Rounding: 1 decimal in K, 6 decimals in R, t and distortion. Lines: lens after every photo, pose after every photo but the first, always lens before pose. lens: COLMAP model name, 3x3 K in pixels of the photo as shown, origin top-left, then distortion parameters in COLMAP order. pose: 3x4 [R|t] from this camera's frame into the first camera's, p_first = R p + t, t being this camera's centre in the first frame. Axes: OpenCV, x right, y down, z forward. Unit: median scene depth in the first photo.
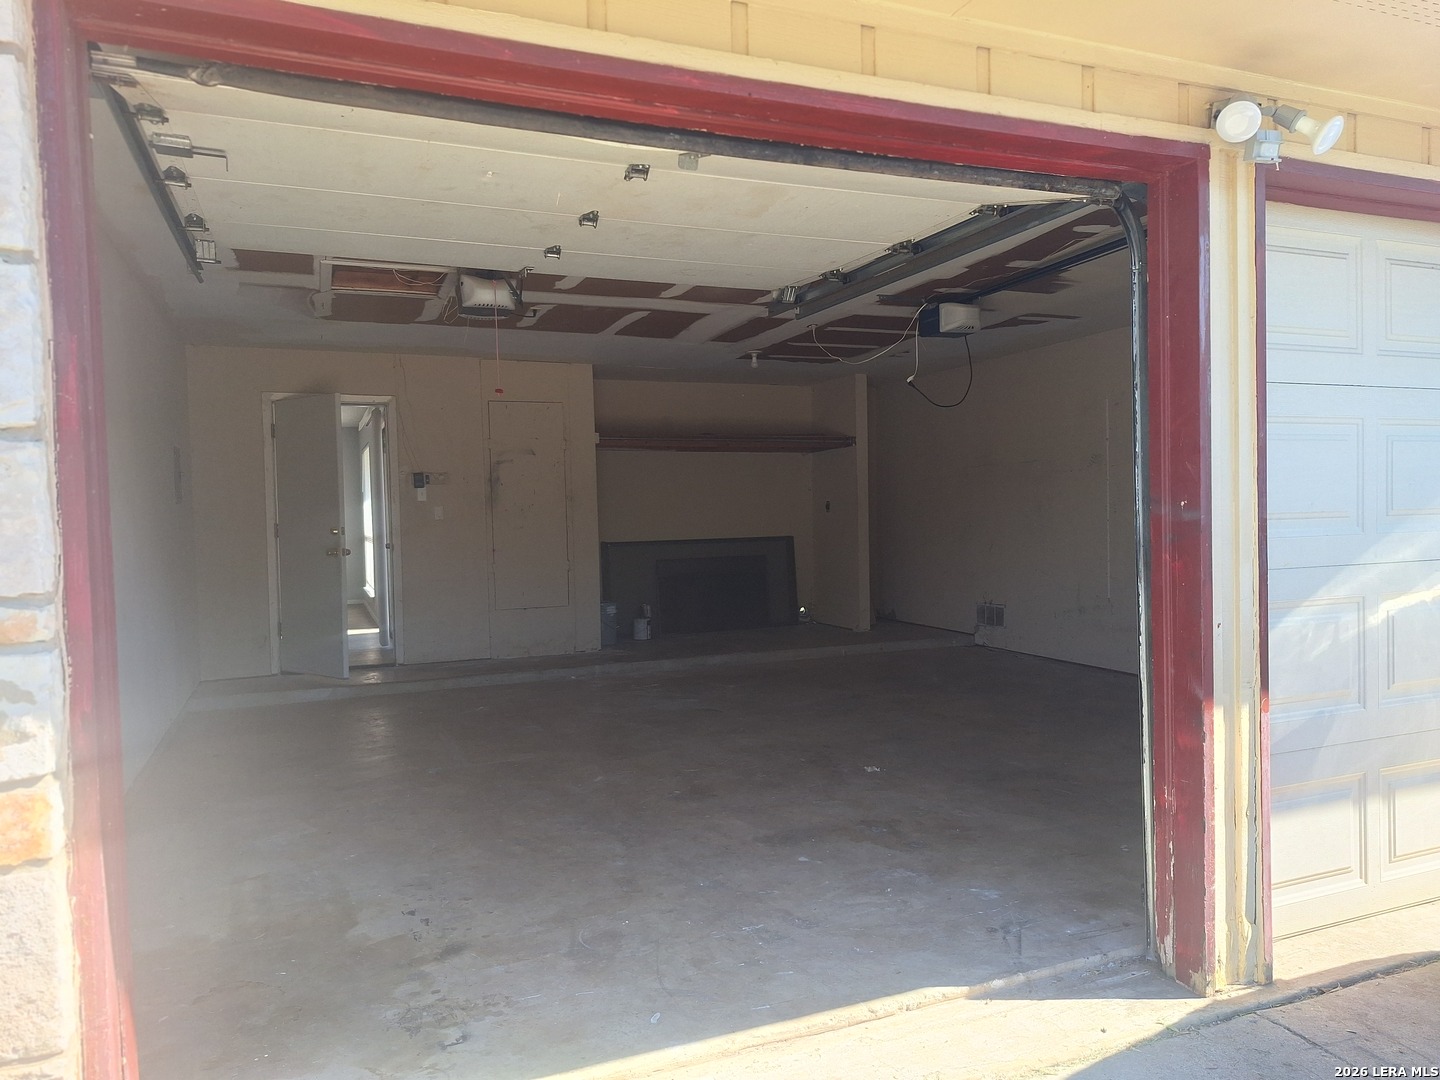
lens RADIAL K [[1004.4, 0, 720.6], [0, 1004.4, 504.2], [0, 0, 1]] dist [0.090721, -0.157681]
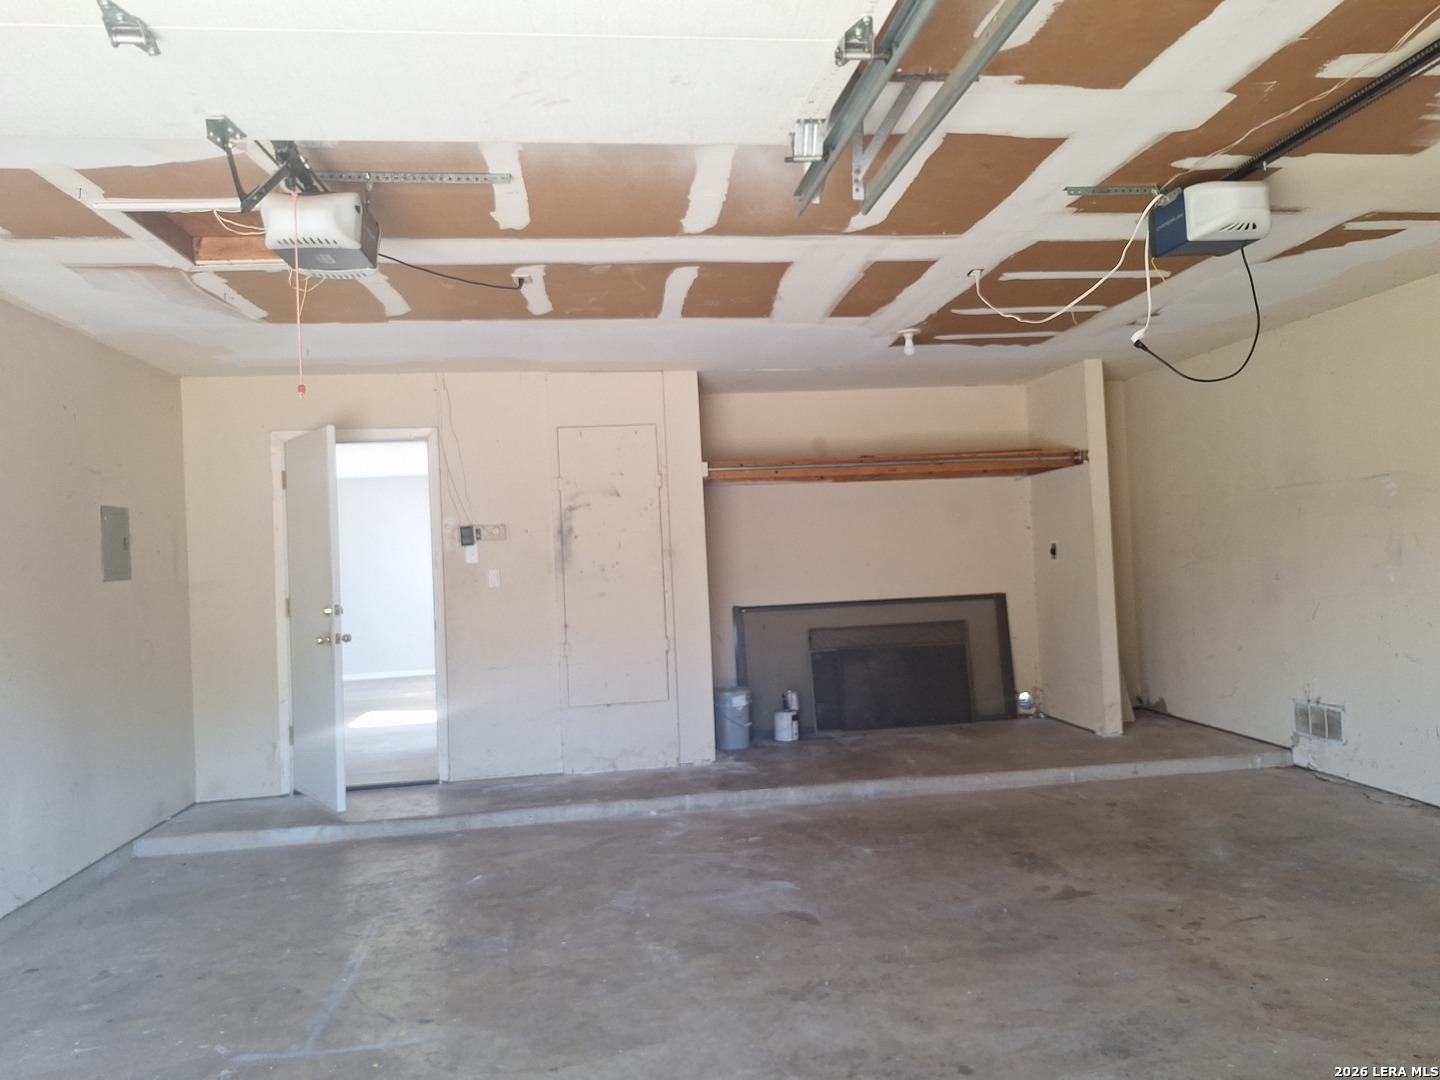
lens RADIAL K [[1004.4, 0, 720.6], [0, 1004.4, 504.2], [0, 0, 1]] dist [0.090721, -0.157681]
pose [[0.964520, -0.037869, -0.261280, 0.080358], [0.029071, 0.998875, -0.037458, -0.012618], [0.262404, 0.028534, 0.964536, 0.295583]]
